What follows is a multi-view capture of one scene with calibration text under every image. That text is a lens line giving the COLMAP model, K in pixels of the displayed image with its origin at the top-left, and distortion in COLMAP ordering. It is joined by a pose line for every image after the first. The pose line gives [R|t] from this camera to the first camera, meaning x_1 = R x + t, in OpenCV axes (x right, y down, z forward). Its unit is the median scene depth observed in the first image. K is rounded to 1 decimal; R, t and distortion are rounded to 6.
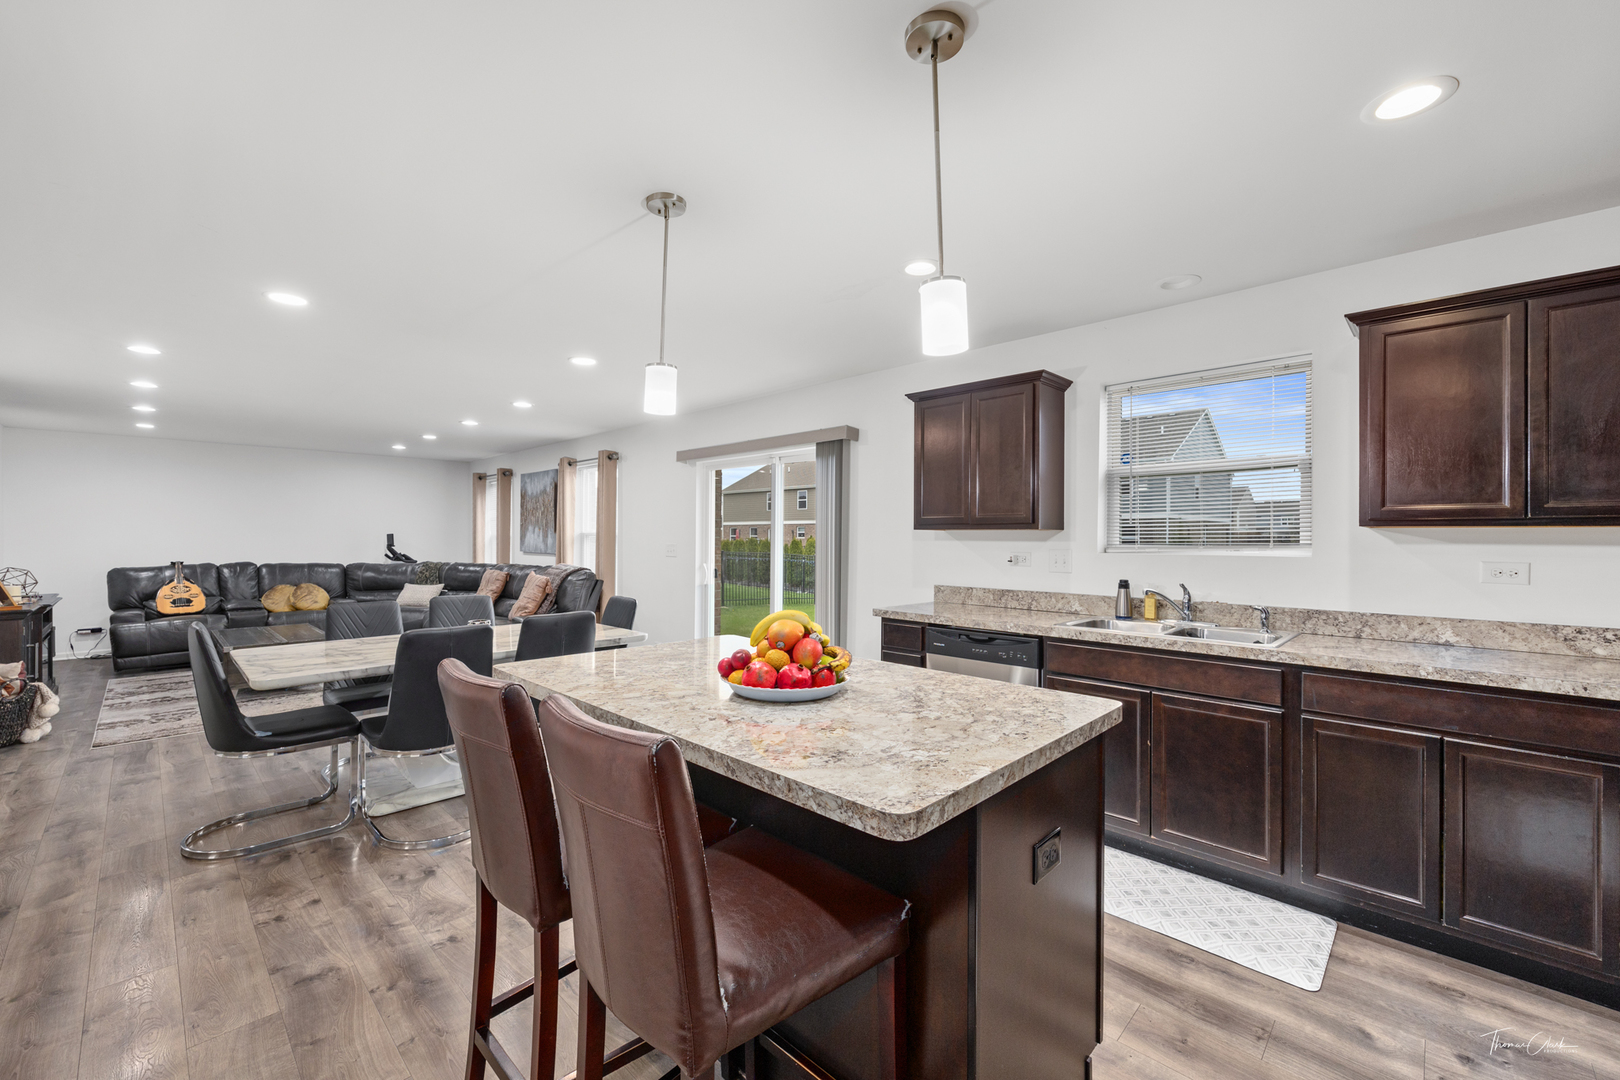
lens RADIAL K [[666.6, 0, 813.1], [0, 666.6, 538.2], [0, 0, 1]] dist [-0.004834, -0.000359]
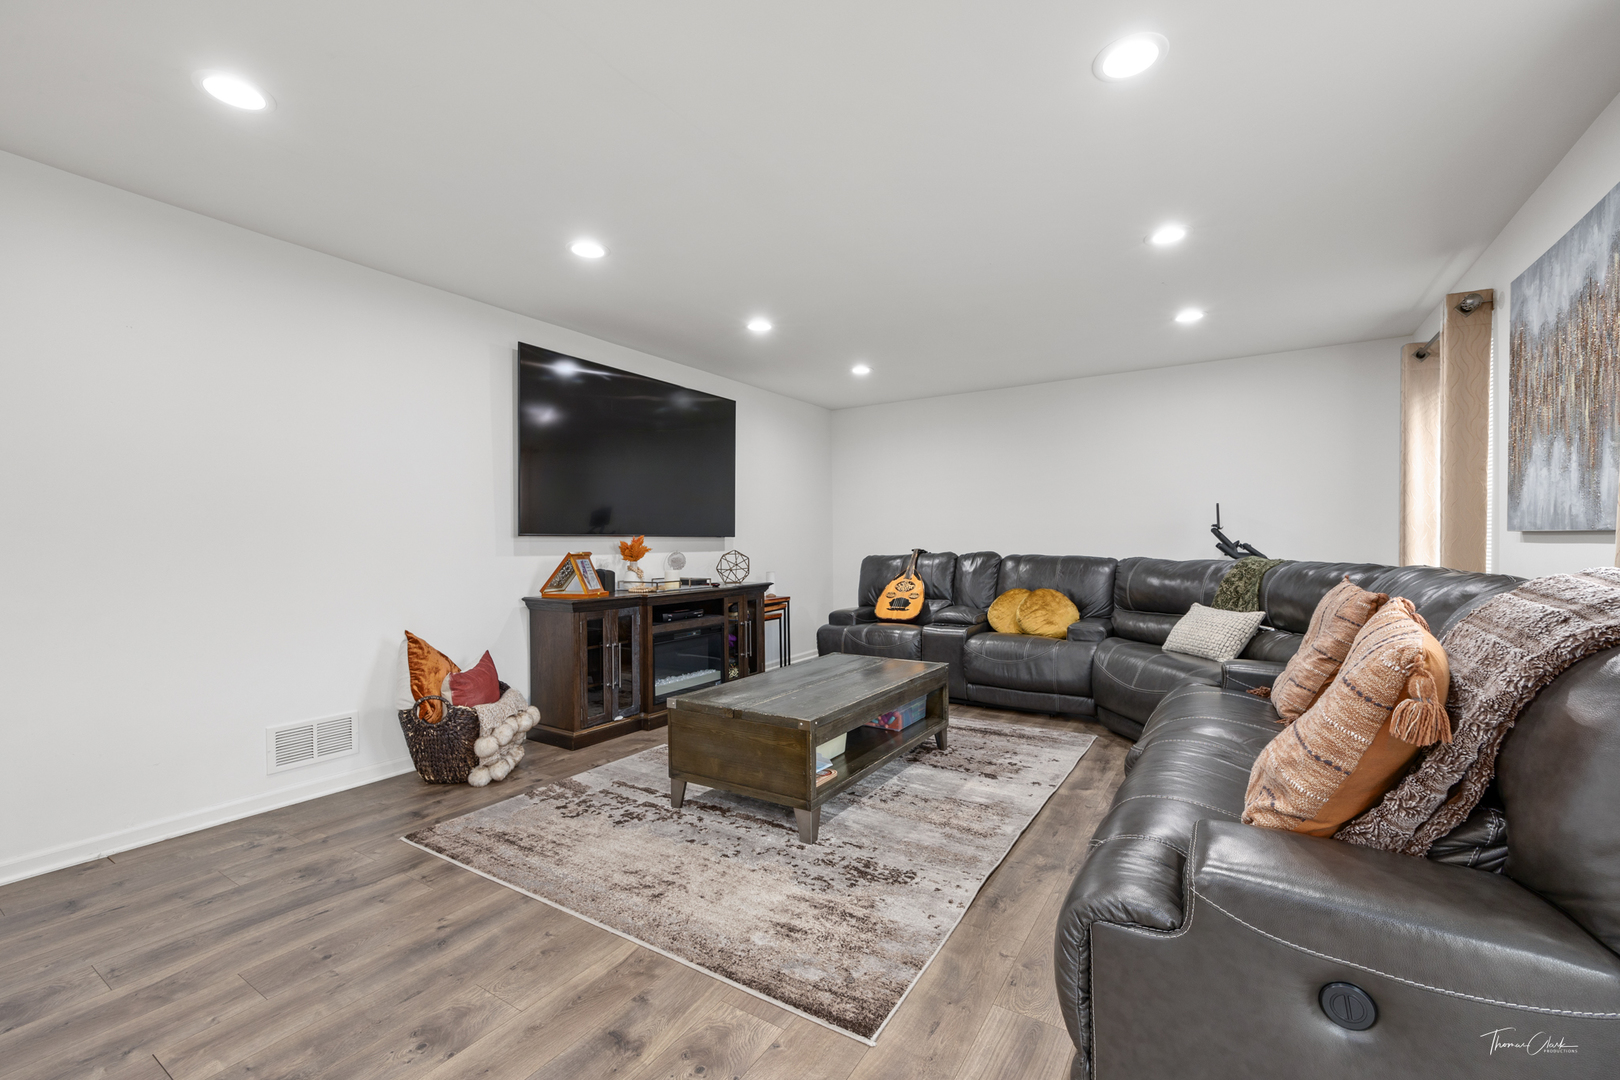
lens RADIAL K [[666.6, 0, 817.5], [0, 666.6, 539.7], [0, 0, 1]] dist [-0.004834, -0.000359]
pose [[0.192292, -0.008066, -0.981305, -0.208030], [0.008962, 0.999939, -0.006463, 0.024693], [0.981297, -0.007551, 0.192352, 0.654461]]
